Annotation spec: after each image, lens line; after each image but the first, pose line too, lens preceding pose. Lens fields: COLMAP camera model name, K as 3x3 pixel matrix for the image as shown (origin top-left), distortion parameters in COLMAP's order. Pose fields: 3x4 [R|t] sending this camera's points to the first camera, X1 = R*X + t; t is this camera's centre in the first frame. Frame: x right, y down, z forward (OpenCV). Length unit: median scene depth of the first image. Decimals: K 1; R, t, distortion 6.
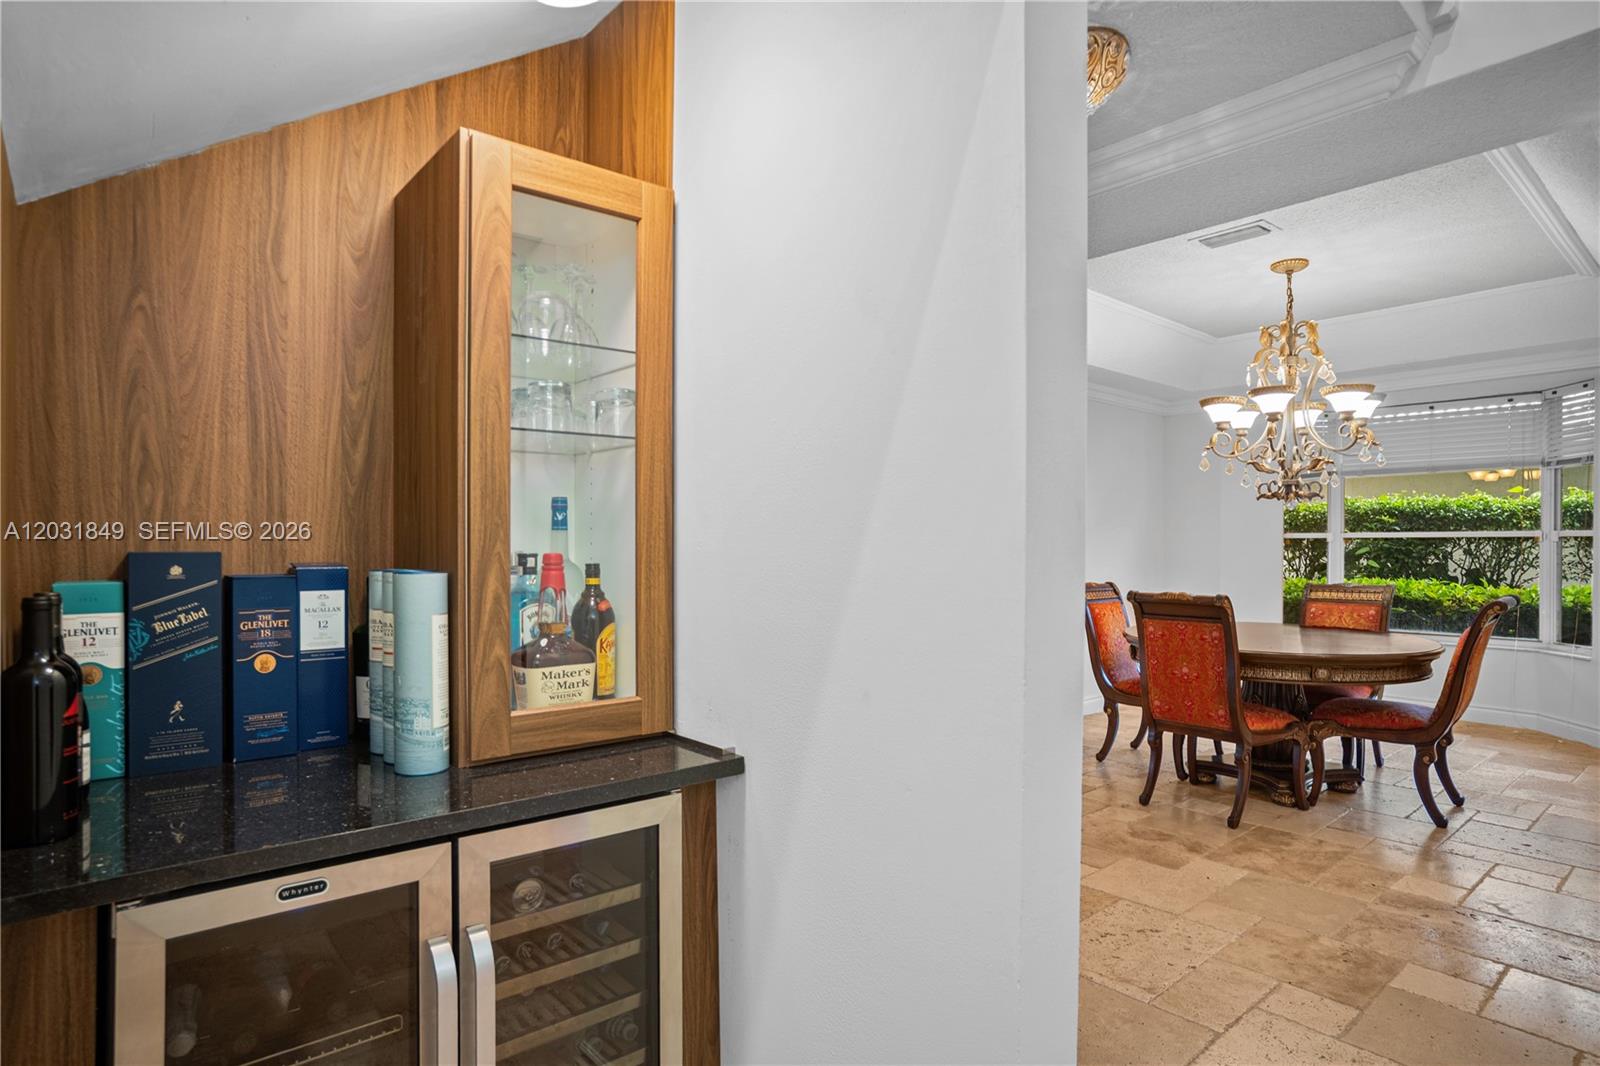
lens RADIAL K [[851.2, 0, 825.3], [0, 851.2, 540.3], [0, 0, 1]] dist [-0.046544, 0.042148]
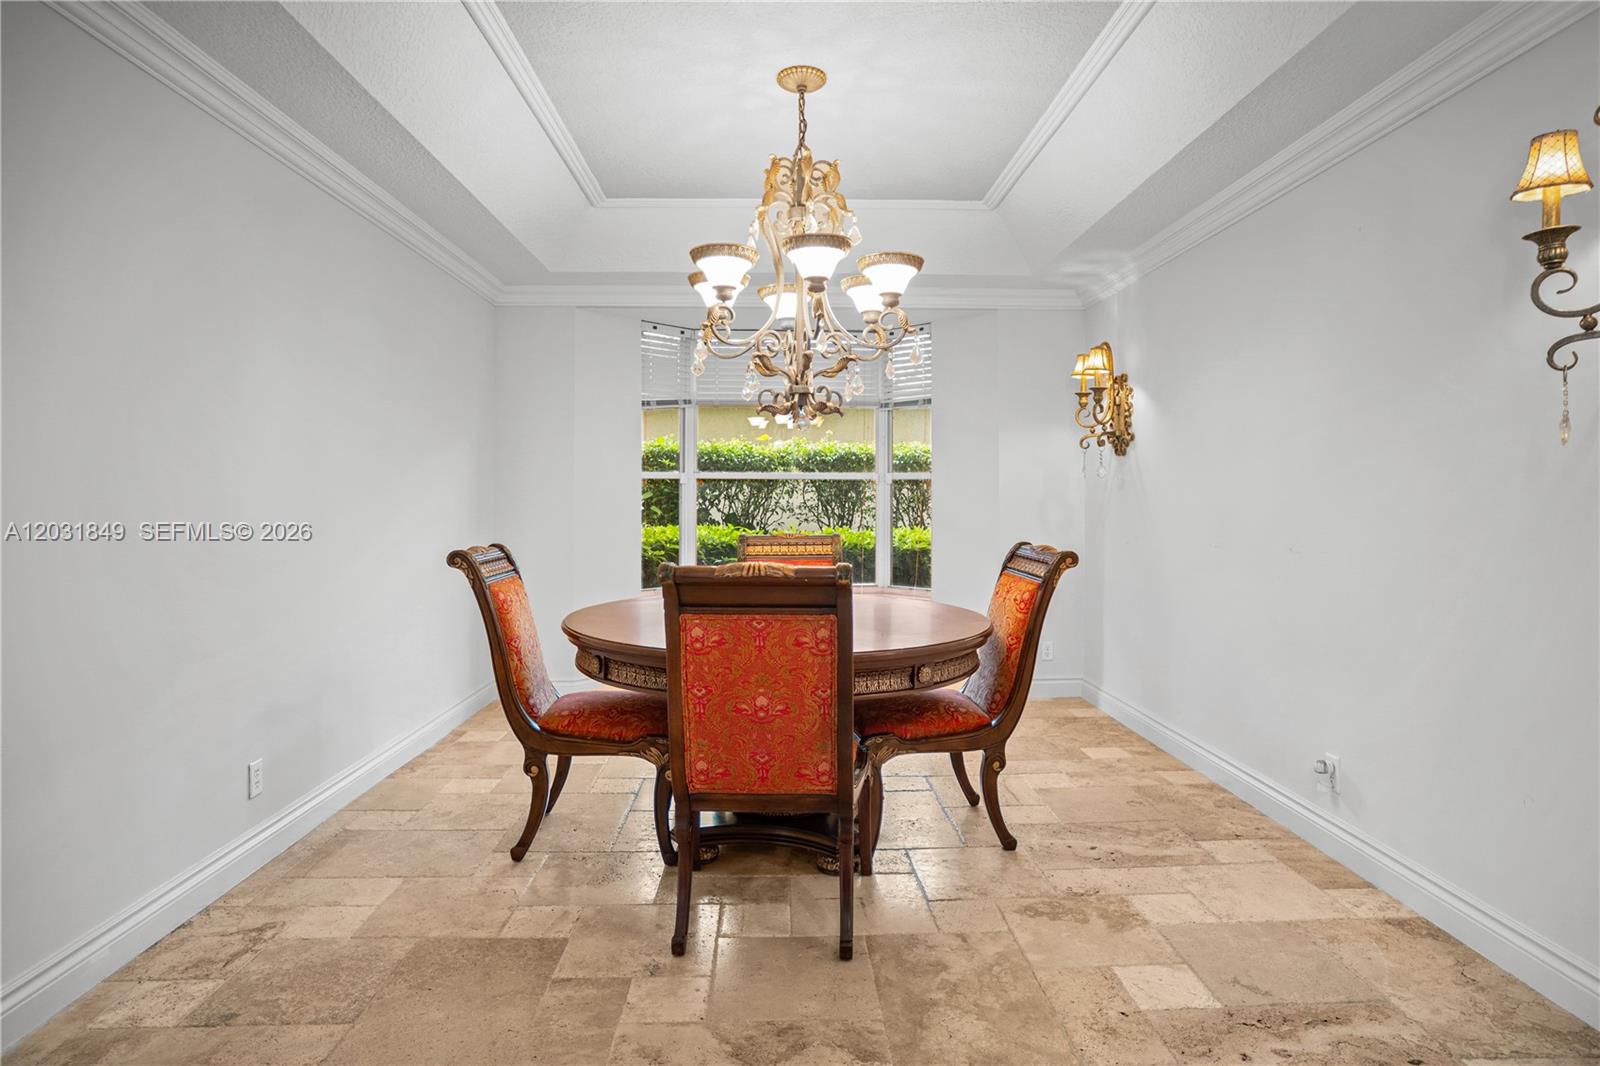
lens RADIAL K [[882.0, 0, 798.1], [0, 882.0, 497.8], [0, 0, 1]] dist [-0.052817, 0.047028]
pose [[0.640396, -0.002194, 0.768042, -0.003958], [-0.006443, 0.999945, 0.008228, 0.012609], [-0.768018, -0.010218, 0.640347, 0.537797]]
